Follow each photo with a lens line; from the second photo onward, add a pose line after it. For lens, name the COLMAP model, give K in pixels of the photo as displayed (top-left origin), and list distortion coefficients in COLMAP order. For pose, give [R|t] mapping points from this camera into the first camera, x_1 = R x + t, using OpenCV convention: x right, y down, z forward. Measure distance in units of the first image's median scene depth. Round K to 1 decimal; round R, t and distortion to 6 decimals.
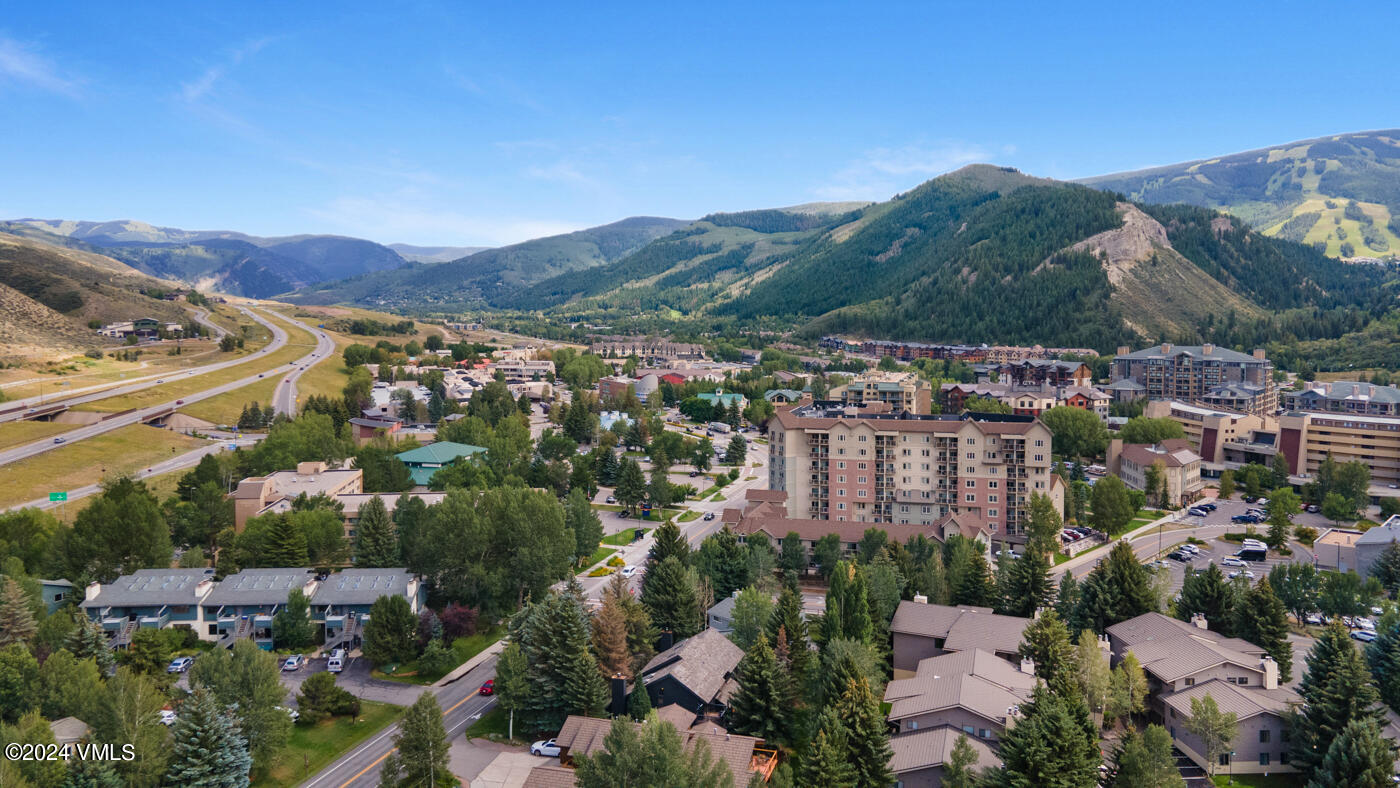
lens RADIAL K [[1108.9, 0, 700.0], [0, 1108.9, 394.0], [0, 0, 1]] dist [0.069974, -0.000532]
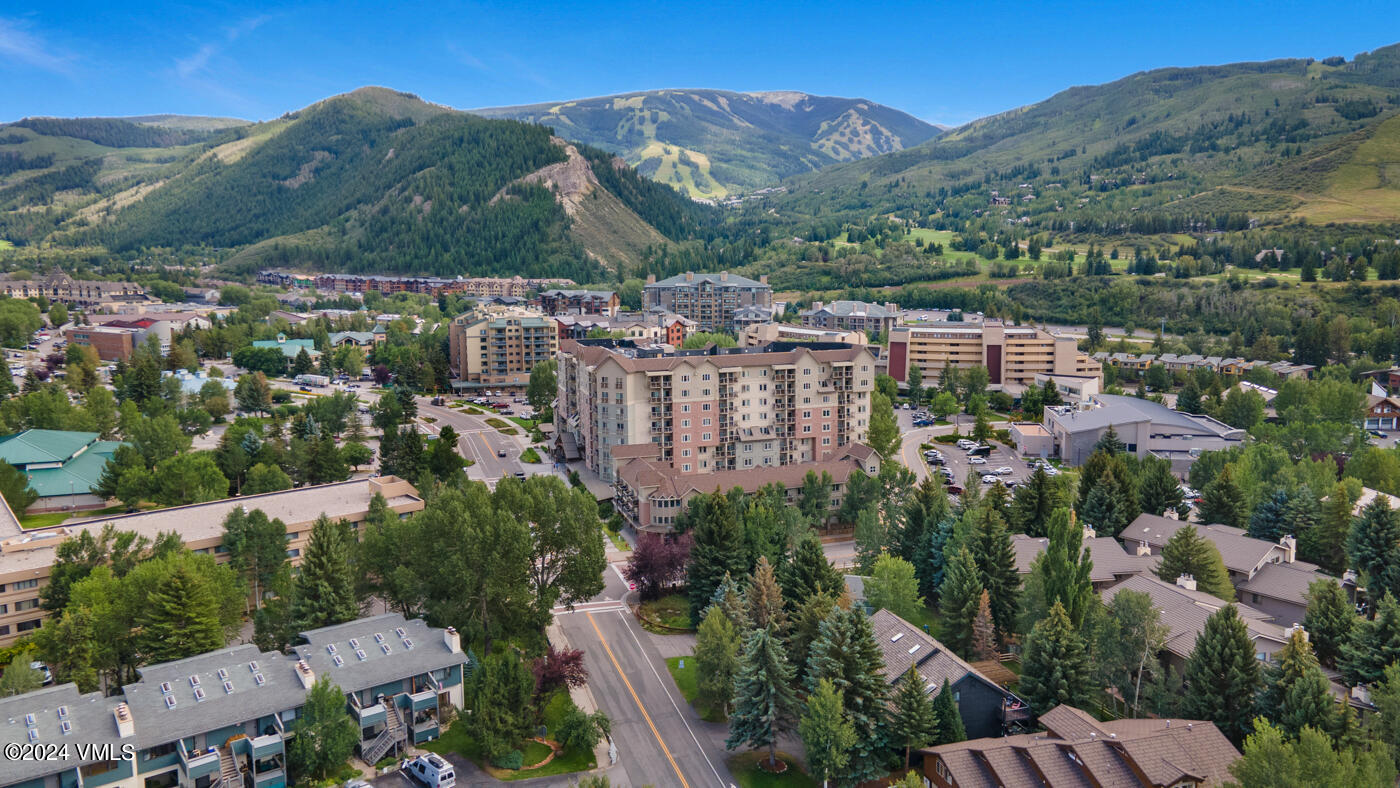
lens RADIAL K [[1087.7, 0, 705.9], [0, 1087.7, 414.7], [0, 0, 1]] dist [0.013275, 0.070929]
pose [[0.806516, -0.095656, 0.583422, -0.132203], [0.048018, 0.994162, 0.096619, -0.005611], [-0.589259, -0.049910, 0.806401, 0.093647]]
